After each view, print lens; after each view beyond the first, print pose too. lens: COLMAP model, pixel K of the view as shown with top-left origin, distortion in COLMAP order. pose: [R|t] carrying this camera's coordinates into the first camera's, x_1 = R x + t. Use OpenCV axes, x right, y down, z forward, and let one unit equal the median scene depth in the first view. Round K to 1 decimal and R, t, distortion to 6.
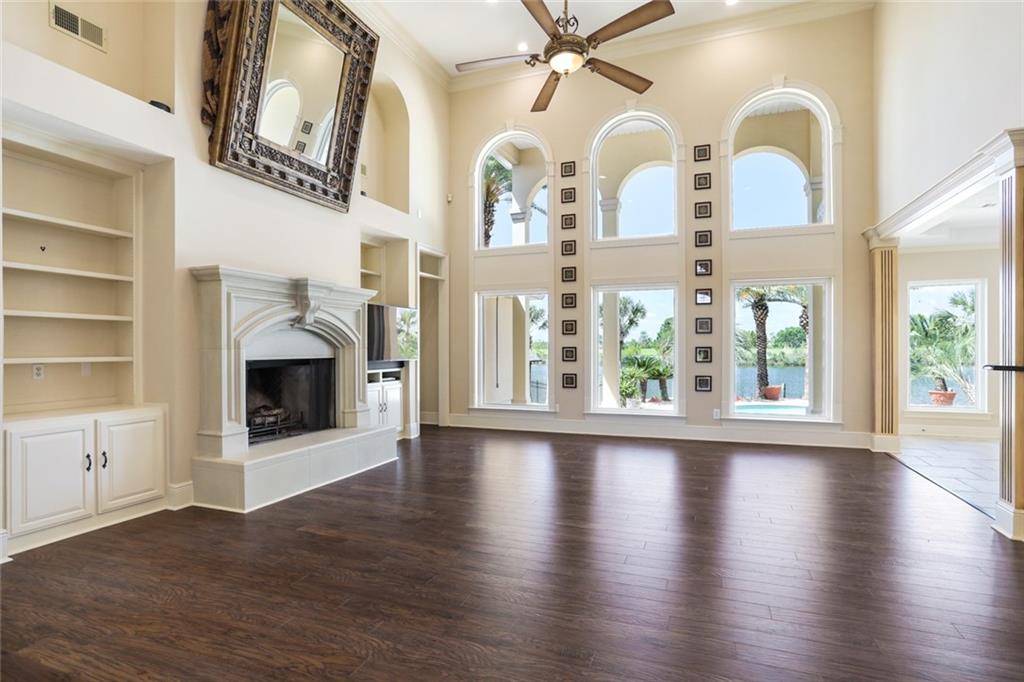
lens RADIAL K [[510.1, 0, 514.0], [0, 510.1, 344.9], [0, 0, 1]] dist [-0.047057, 0.026307]
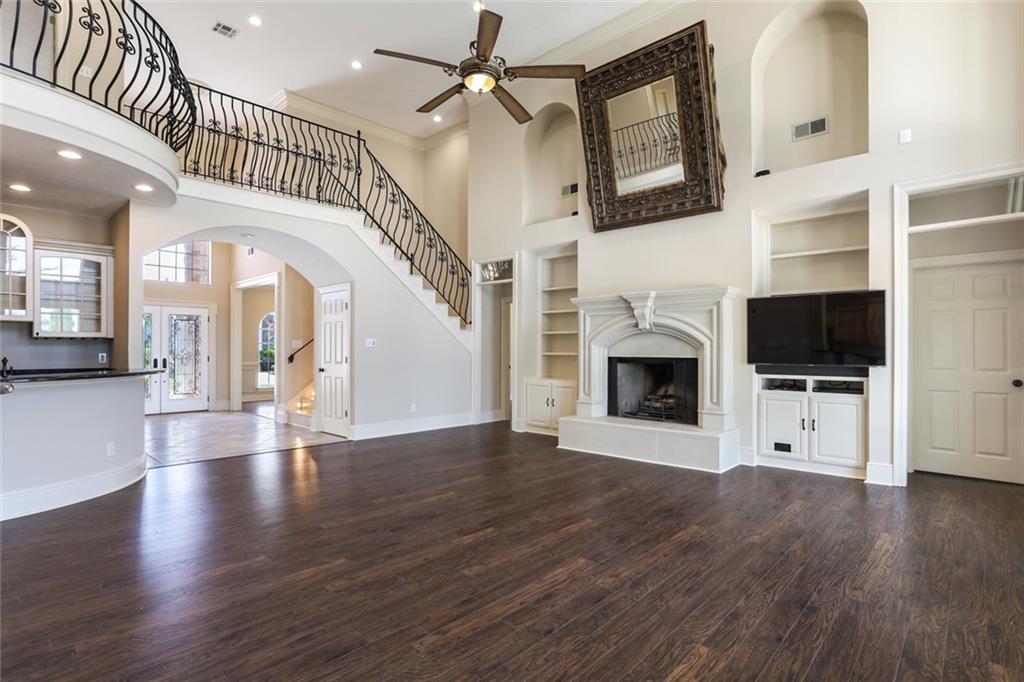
lens RADIAL K [[510.1, 0, 514.0], [0, 510.1, 344.9], [0, 0, 1]] dist [-0.047057, 0.026307]
pose [[-0.367646, -0.003735, -0.929958, 0.842234], [0.002230, 0.999986, -0.004898, 0.003051], [0.929963, -0.003874, -0.367632, 1.152174]]
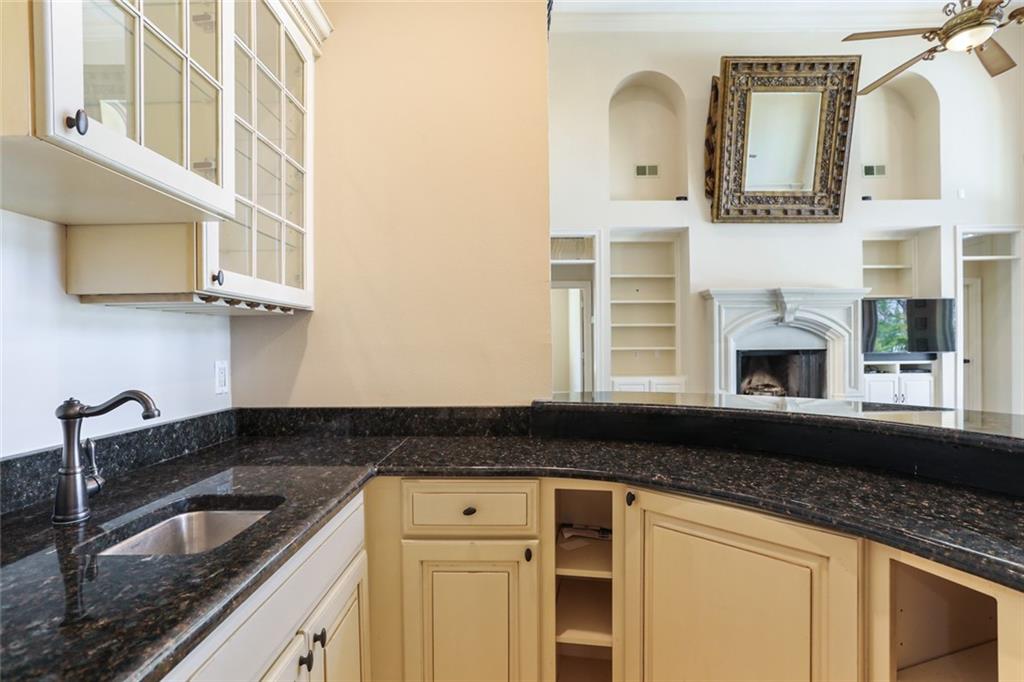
lens RADIAL K [[510.1, 0, 514.0], [0, 510.1, 344.9], [0, 0, 1]] dist [-0.047057, 0.026307]
pose [[0.362794, -0.000701, -0.931869, 0.533912], [0.010331, 0.999941, 0.003270, 0.004888], [0.931812, -0.010814, 0.362780, -0.119229]]
